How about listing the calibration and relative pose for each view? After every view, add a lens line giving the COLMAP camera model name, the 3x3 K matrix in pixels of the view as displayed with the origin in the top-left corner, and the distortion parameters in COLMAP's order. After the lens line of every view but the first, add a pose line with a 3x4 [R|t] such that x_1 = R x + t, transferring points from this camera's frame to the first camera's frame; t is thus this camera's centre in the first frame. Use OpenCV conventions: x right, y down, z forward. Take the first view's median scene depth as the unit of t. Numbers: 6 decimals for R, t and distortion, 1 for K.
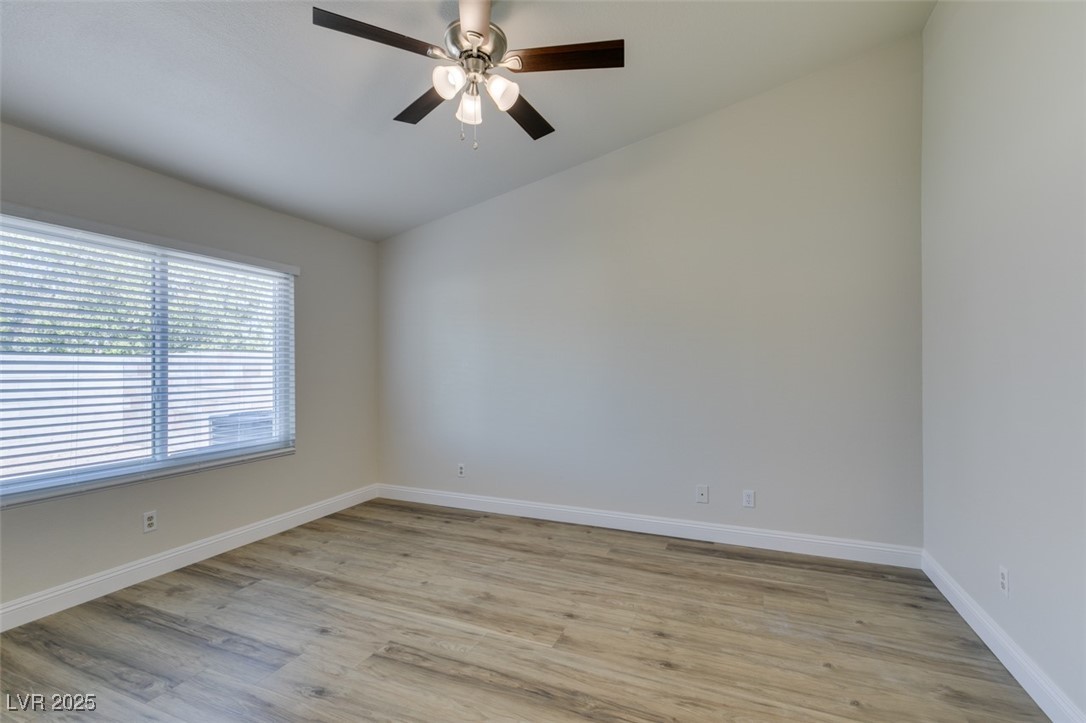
lens RADIAL K [[487.4, 0, 543.2], [0, 487.4, 365.7], [0, 0, 1]] dist [0.001149, -0.000856]
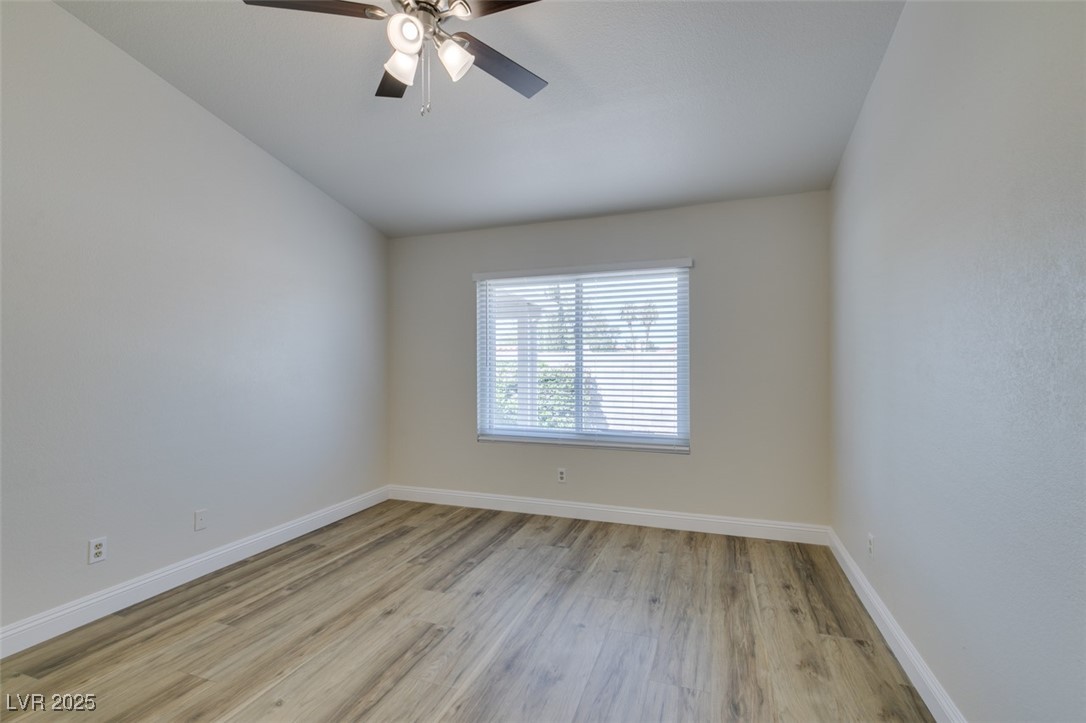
lens RADIAL K [[487.4, 0, 547.4], [0, 487.4, 361.1], [0, 0, 1]] dist [0.001149, -0.000856]
pose [[0.049880, -0.004851, -0.998743, 0.535215], [0.002254, 0.999986, -0.004744, 0.002132], [0.998753, -0.002015, 0.049890, 0.836679]]
